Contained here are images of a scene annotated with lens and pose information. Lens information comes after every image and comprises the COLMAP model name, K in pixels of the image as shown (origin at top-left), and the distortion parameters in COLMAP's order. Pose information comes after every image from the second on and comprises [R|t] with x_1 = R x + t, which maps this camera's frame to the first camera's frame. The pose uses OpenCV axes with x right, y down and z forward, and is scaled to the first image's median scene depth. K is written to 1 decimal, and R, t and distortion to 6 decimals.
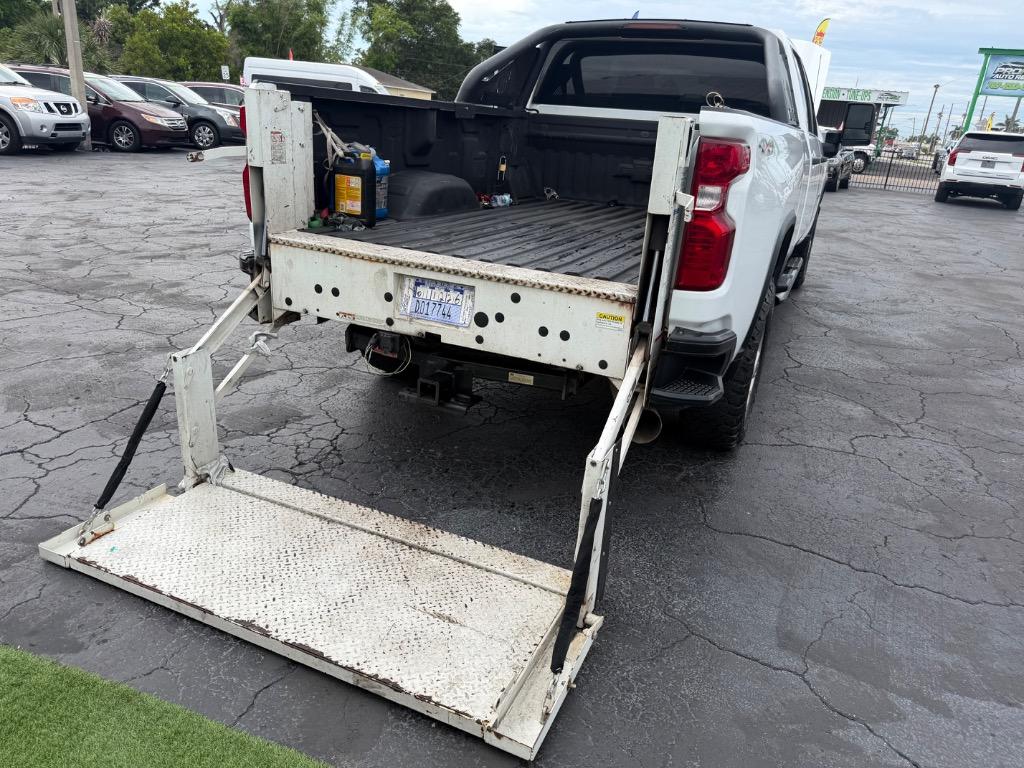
lens RADIAL K [[723.4, 0, 508.0], [0, 723.4, 403.5], [0, 0, 1]] dist [0.057447, -0.069546]
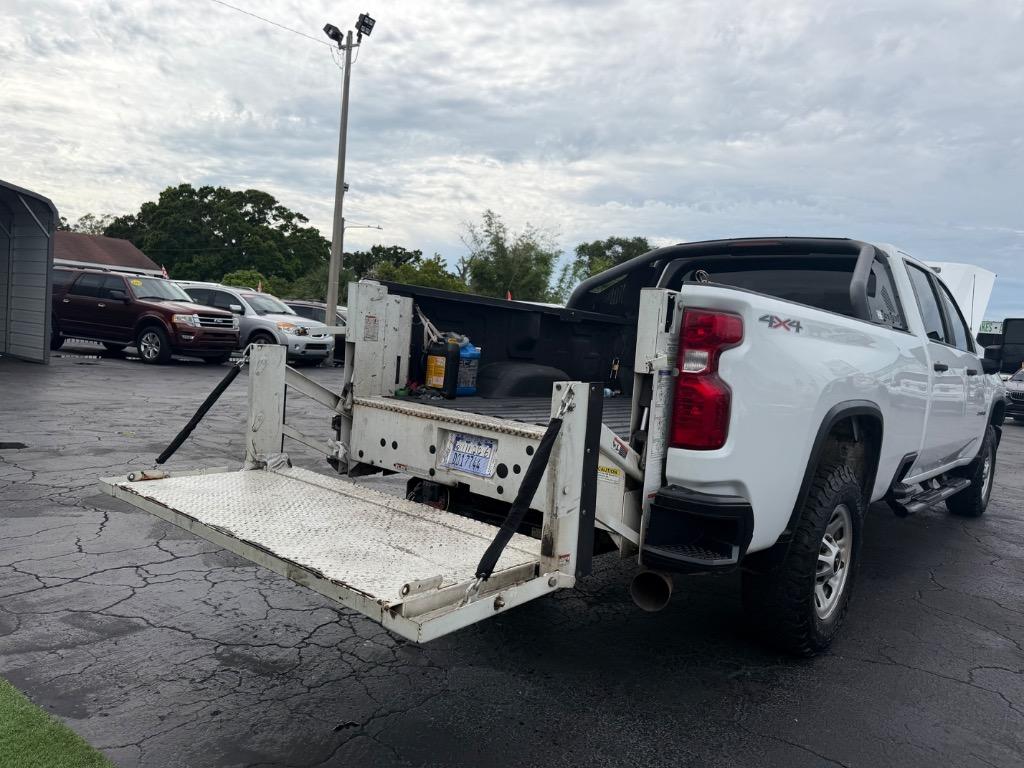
lens RADIAL K [[725.8, 0, 506.6], [0, 725.8, 395.5], [0, 0, 1]] dist [0.095977, -0.138812]
pose [[0.959417, 0.034470, -0.279878, 0.250189], [-0.119441, 0.948748, -0.292594, 0.086966], [0.255448, 0.314148, 0.914362, -0.021371]]
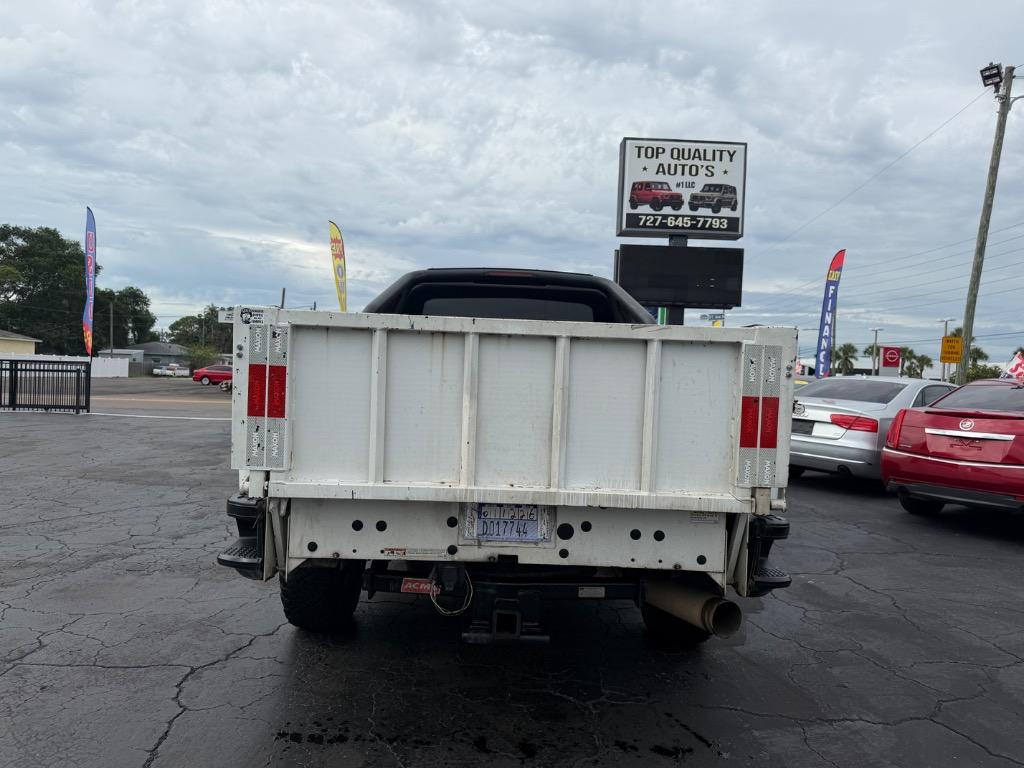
lens RADIAL K [[734.6, 0, 504.3], [0, 734.6, 399.6], [0, 0, 1]] dist [0.047601, -0.054007]
pose [[0.908084, -0.047025, 0.416140, -0.468993], [0.177644, 0.943101, -0.281073, -0.021173], [-0.379245, 0.329163, 0.864769, 0.129785]]
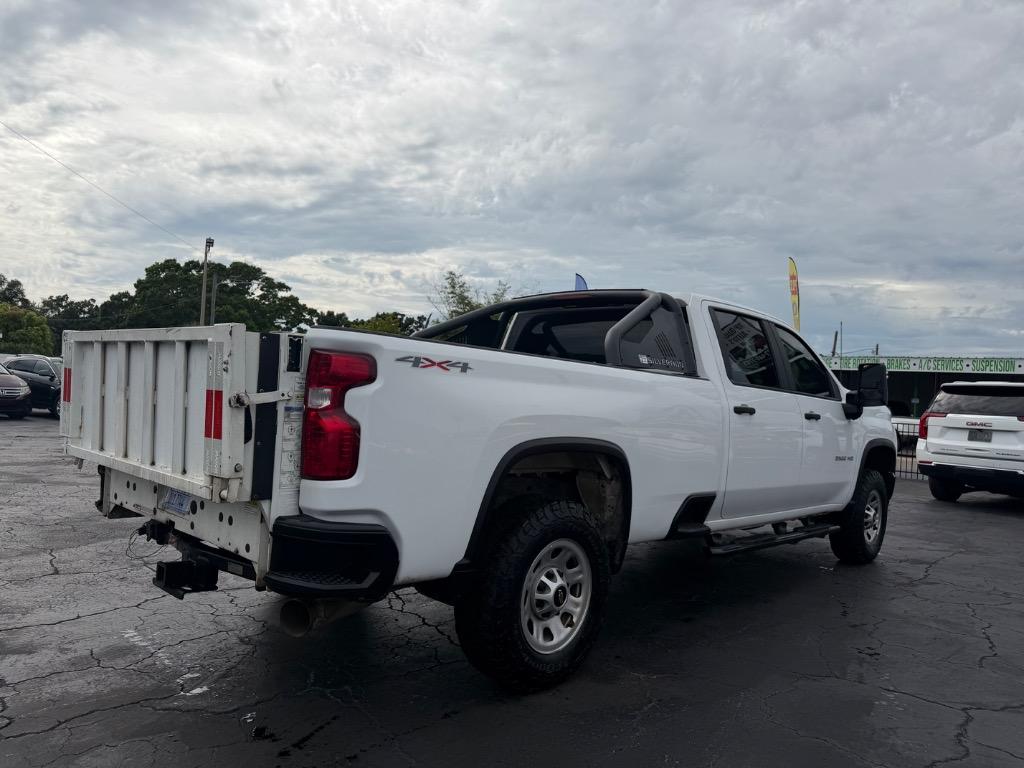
lens RADIAL K [[723.4, 0, 508.0], [0, 723.4, 403.5], [0, 0, 1]] dist [0.057447, -0.069546]
pose [[0.944585, -0.004740, -0.328232, 0.743153], [-0.119877, 0.925859, -0.358351, 0.077261], [0.305595, 0.377840, 0.873984, 0.088594]]
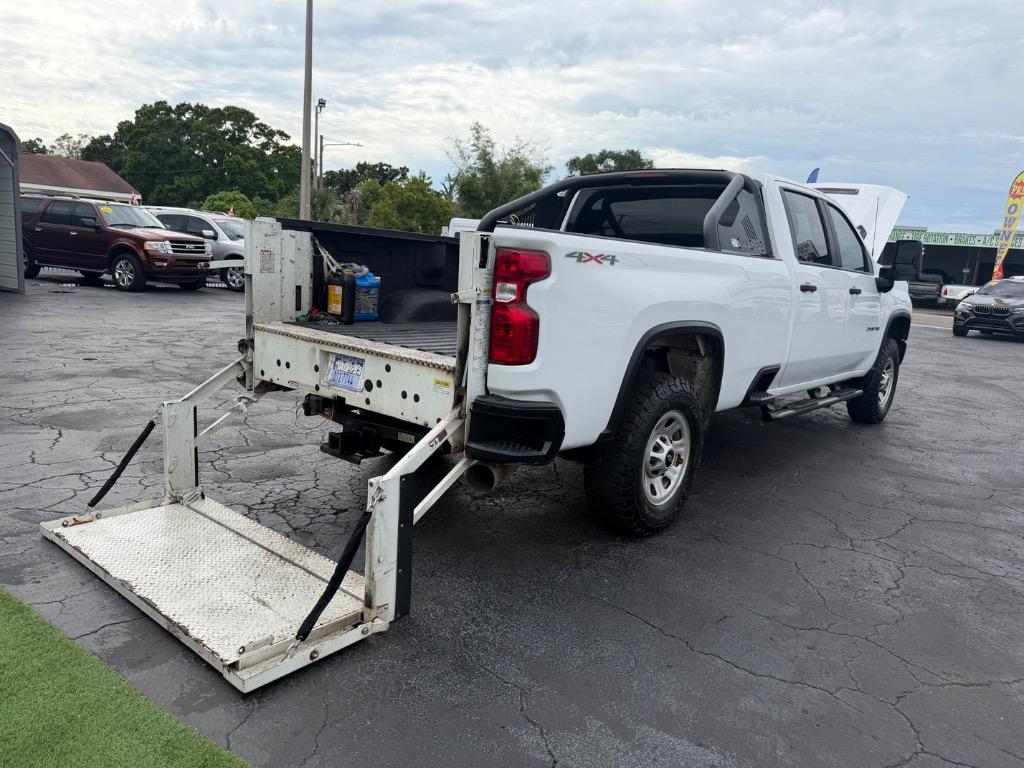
lens RADIAL K [[734.6, 0, 504.3], [0, 734.6, 399.6], [0, 0, 1]] dist [0.047601, -0.054007]
pose [[0.960087, 0.050538, -0.275099, 0.510275], [-0.104389, 0.977218, -0.184792, 0.112896], [0.259492, 0.206133, 0.943490, -0.139525]]
